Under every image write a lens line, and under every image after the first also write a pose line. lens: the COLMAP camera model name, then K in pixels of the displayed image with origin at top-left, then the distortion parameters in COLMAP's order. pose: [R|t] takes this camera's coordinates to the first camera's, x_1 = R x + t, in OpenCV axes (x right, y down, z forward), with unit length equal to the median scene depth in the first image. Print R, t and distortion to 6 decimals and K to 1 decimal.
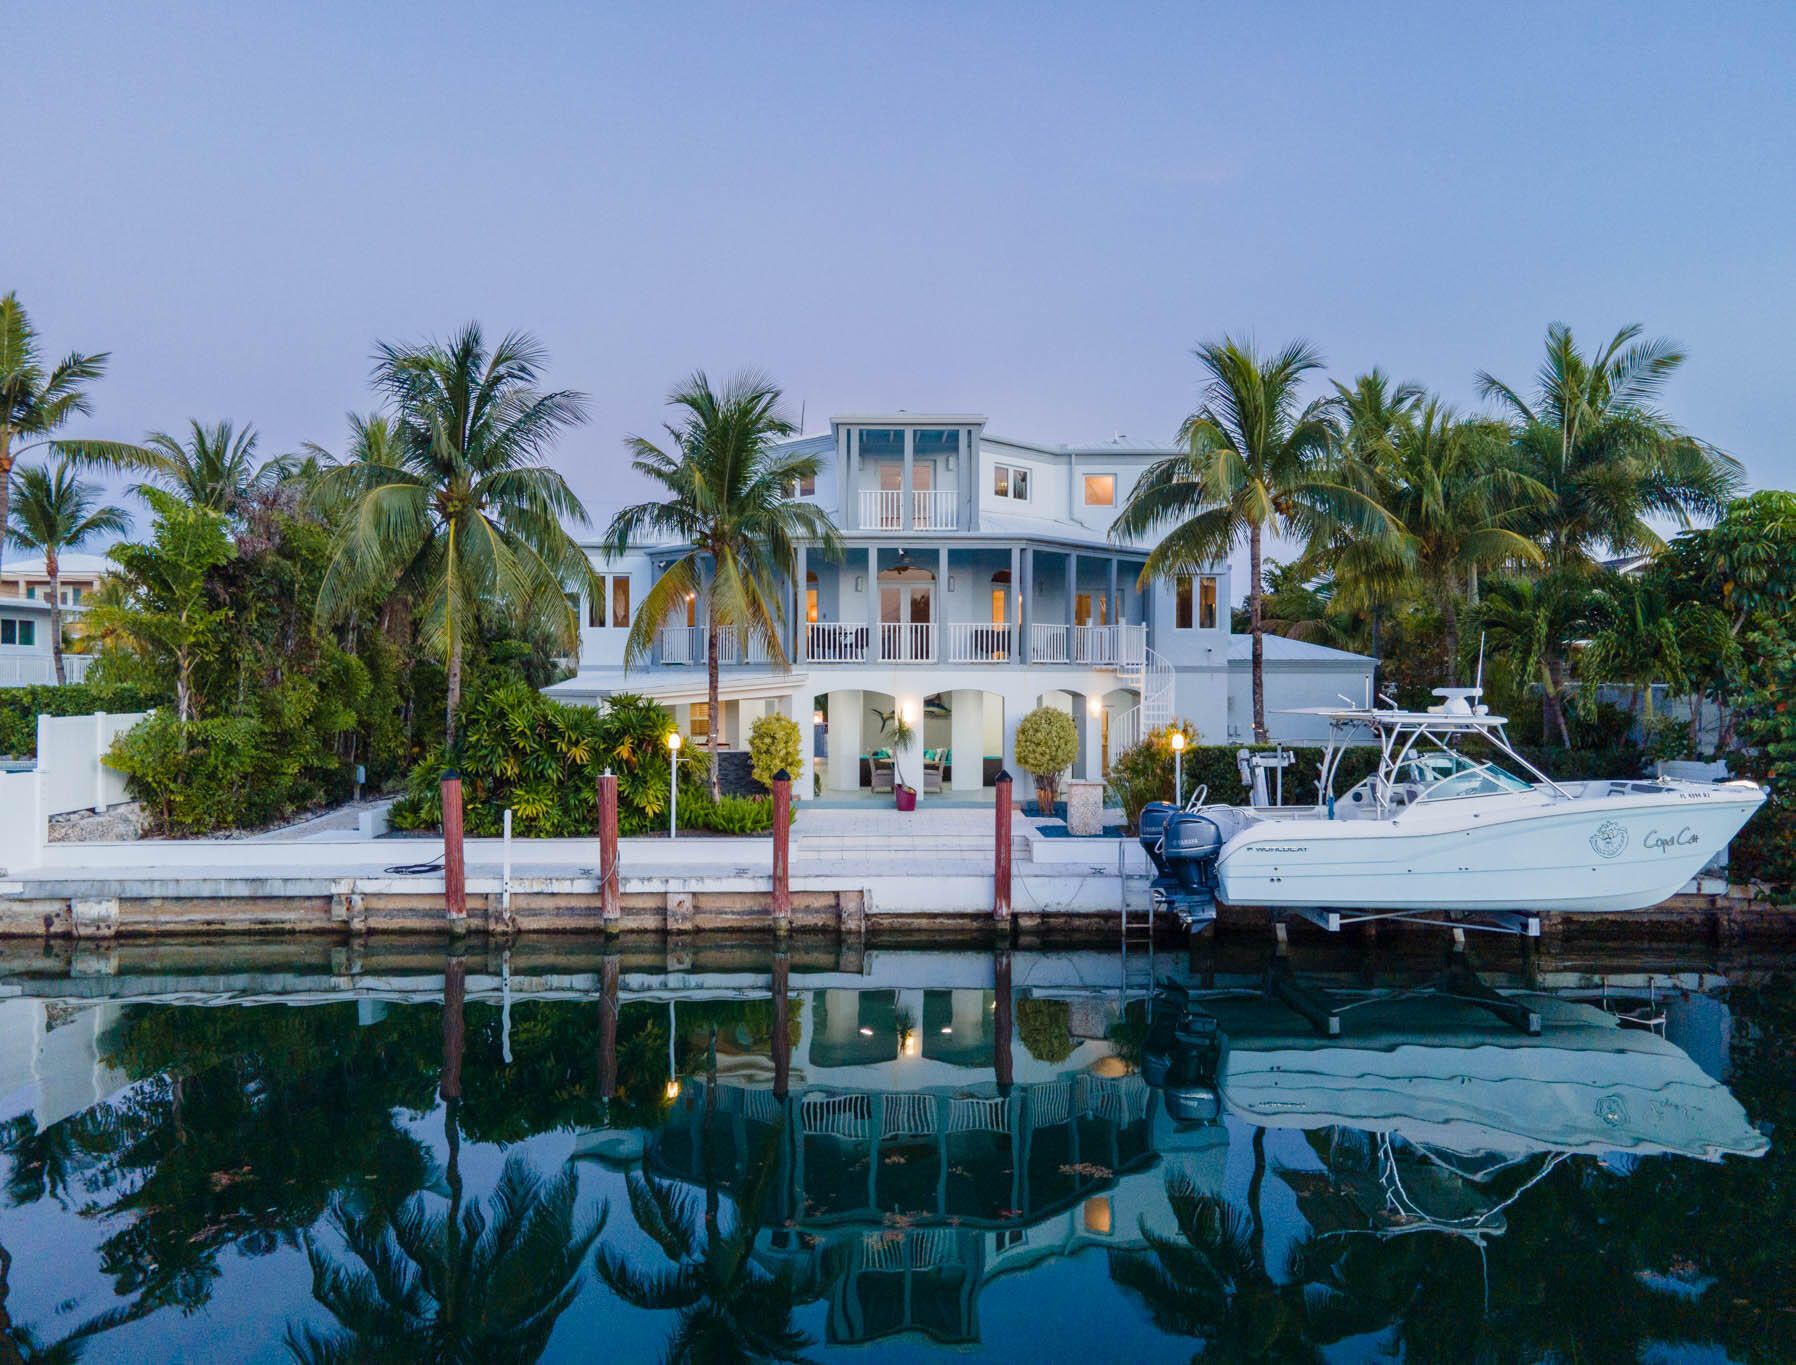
lens RADIAL K [[1339.5, 0, 898.0], [0, 1339.5, 682.5], [0, 0, 1]] dist [0.042254, 0.002513]
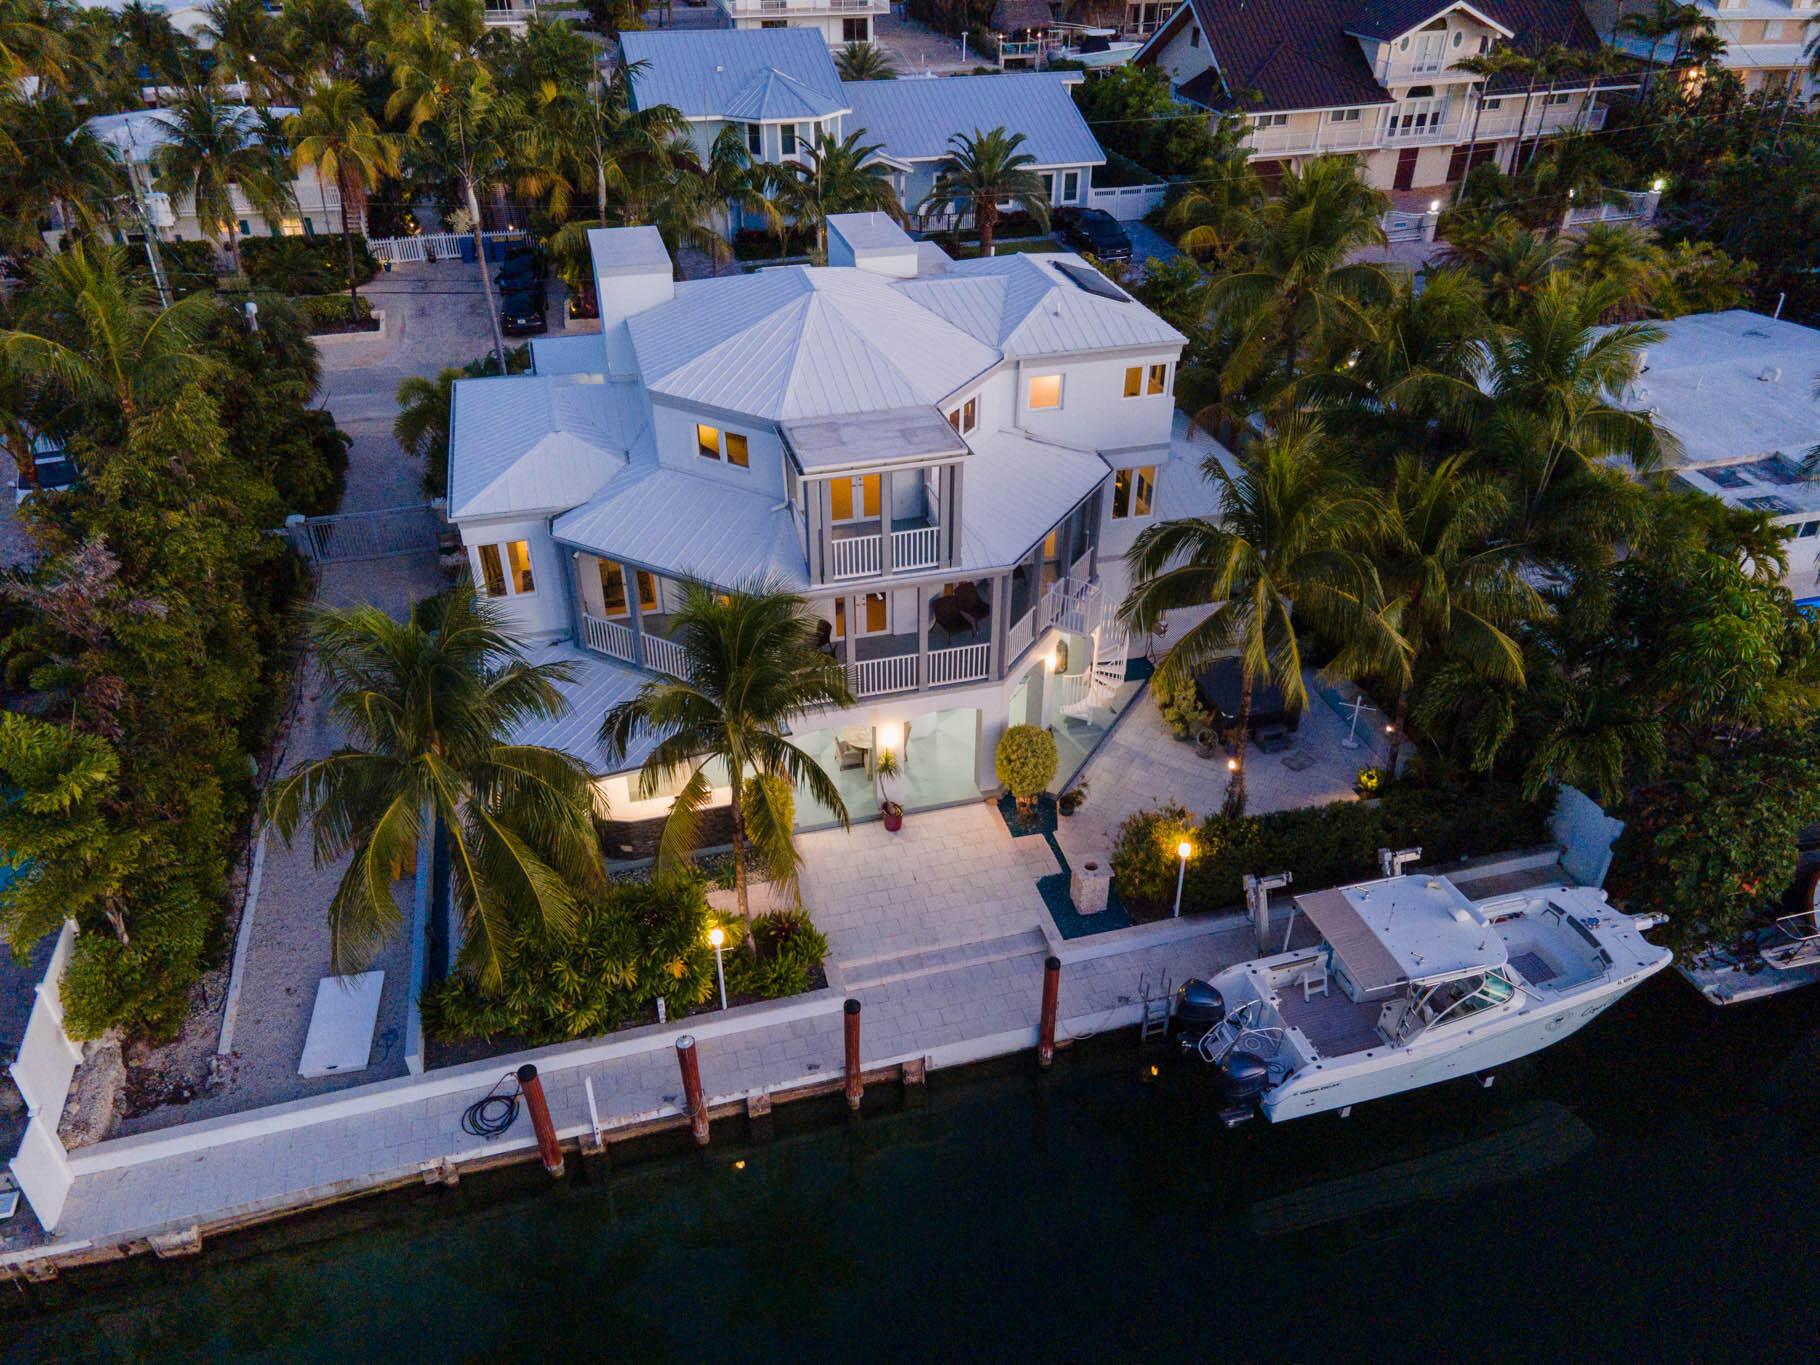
lens RADIAL K [[1333.2, 0, 922.5], [0, 1333.2, 680.8], [0, 0, 1]] dist [0.041170, 0.001703]
pose [[0.967583, -0.136263, 0.212638, -0.204706], [-0.004001, 0.833581, 0.552382, -0.663655], [-0.252521, -0.535326, 0.806014, 0.265067]]
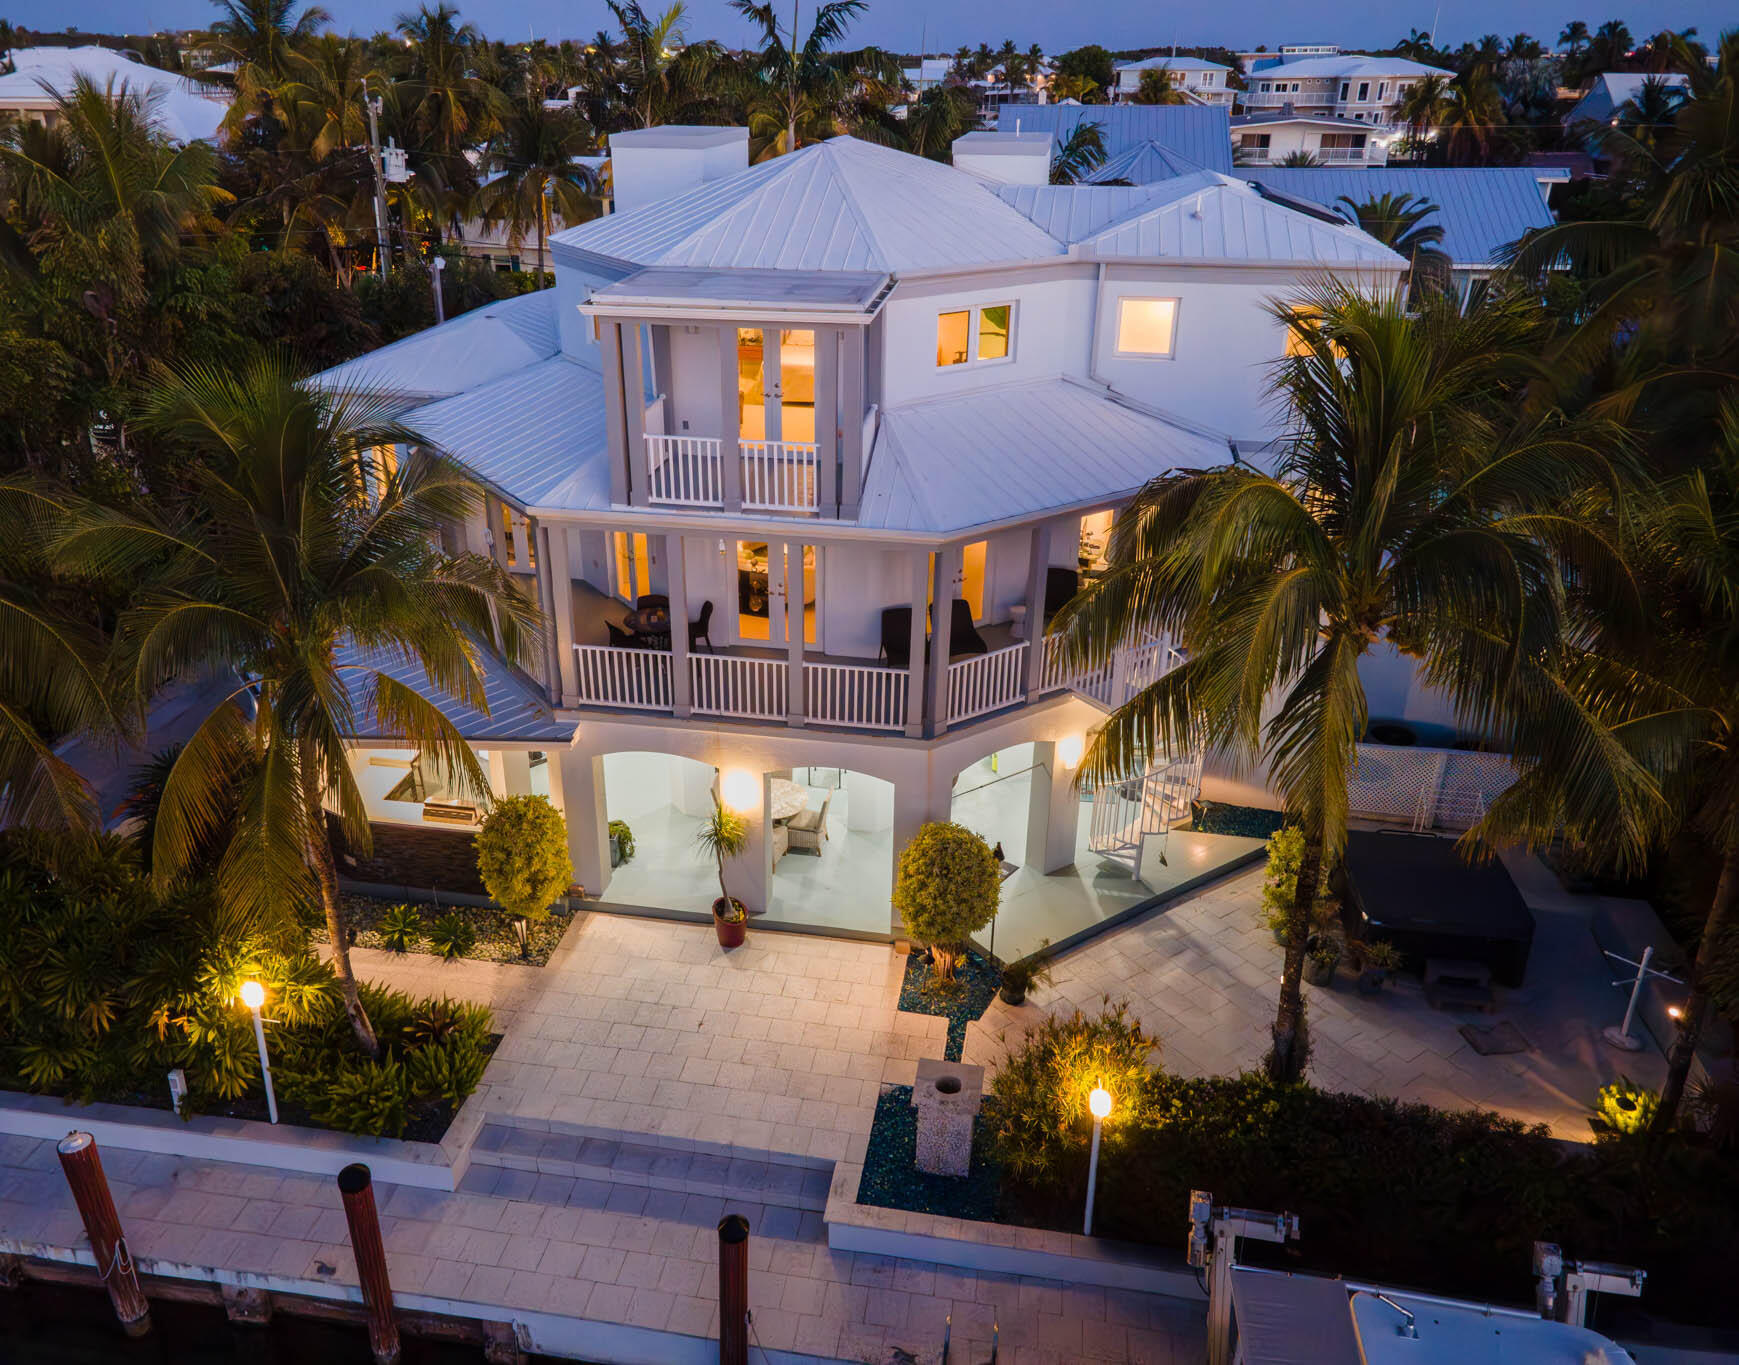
lens RADIAL K [[1332.9, 0, 834.0], [0, 1332.9, 685.3], [0, 0, 1]] dist [0.033783, 0.012116]
pose [[0.980669, 0.086120, -0.175702, 0.185508], [-0.002669, 0.903743, 0.428067, -0.343368], [0.195654, -0.419323, 0.886503, 0.572716]]
